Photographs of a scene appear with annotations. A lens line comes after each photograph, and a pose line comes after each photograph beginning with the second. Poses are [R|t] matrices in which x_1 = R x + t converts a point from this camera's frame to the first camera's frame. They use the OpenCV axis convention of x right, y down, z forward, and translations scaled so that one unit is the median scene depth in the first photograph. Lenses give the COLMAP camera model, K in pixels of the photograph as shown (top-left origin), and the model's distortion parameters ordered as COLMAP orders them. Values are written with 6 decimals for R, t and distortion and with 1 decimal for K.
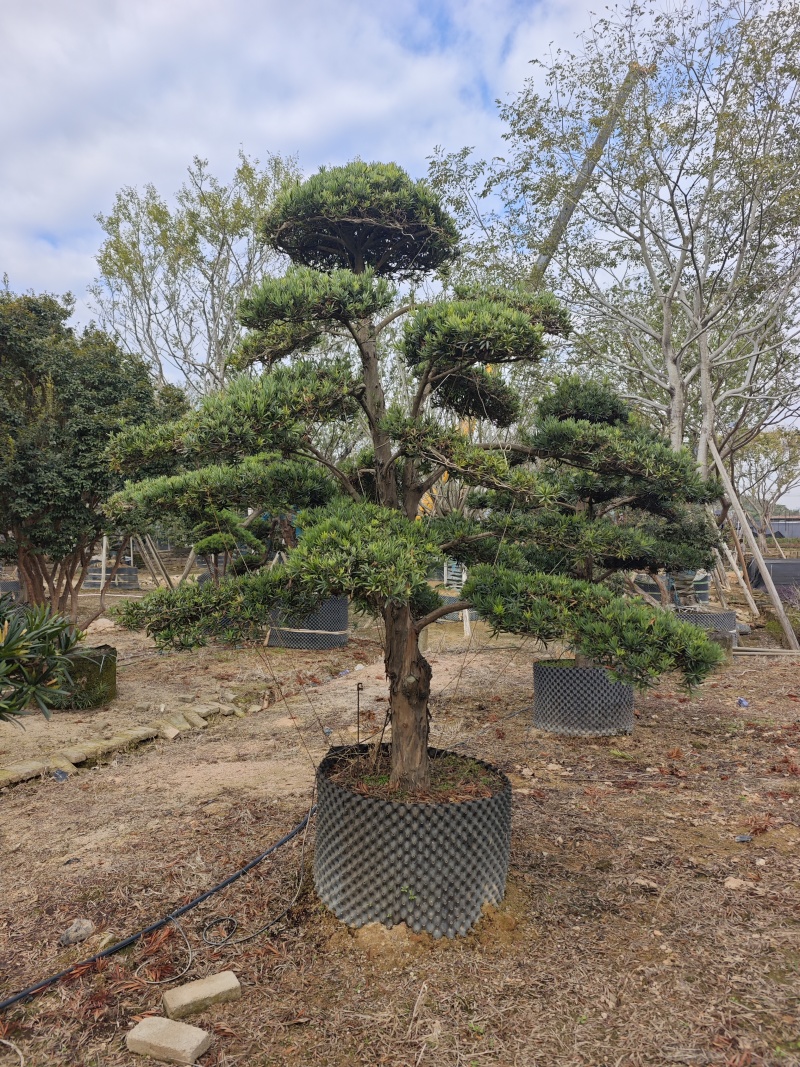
lens RADIAL K [[718.3, 0, 400.8], [0, 718.3, 507.6], [0, 0, 1]] dist [-0.027884, 0.009695]
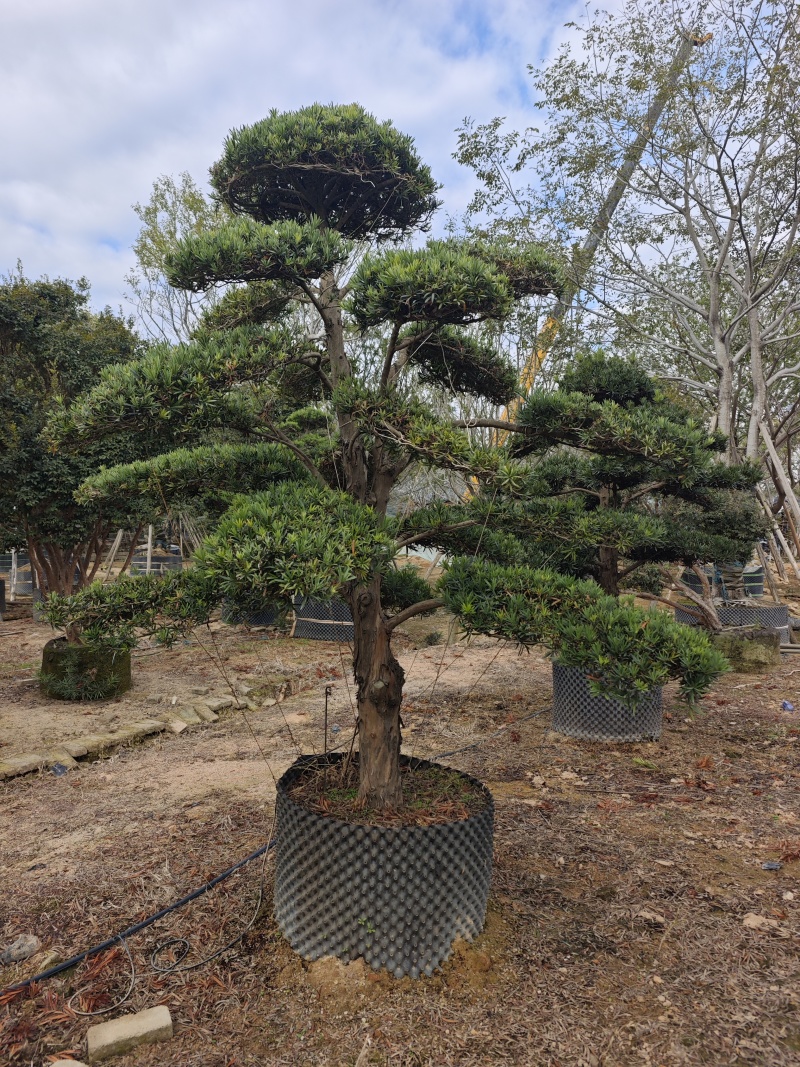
lens RADIAL K [[718.3, 0, 400.8], [0, 718.3, 507.6], [0, 0, 1]] dist [-0.027884, 0.009695]
pose [[0.997450, -0.000920, -0.071361, 0.086495], [0.001966, 0.999892, 0.014578, 0.004741], [0.071340, -0.014681, 0.997344, 0.092557]]
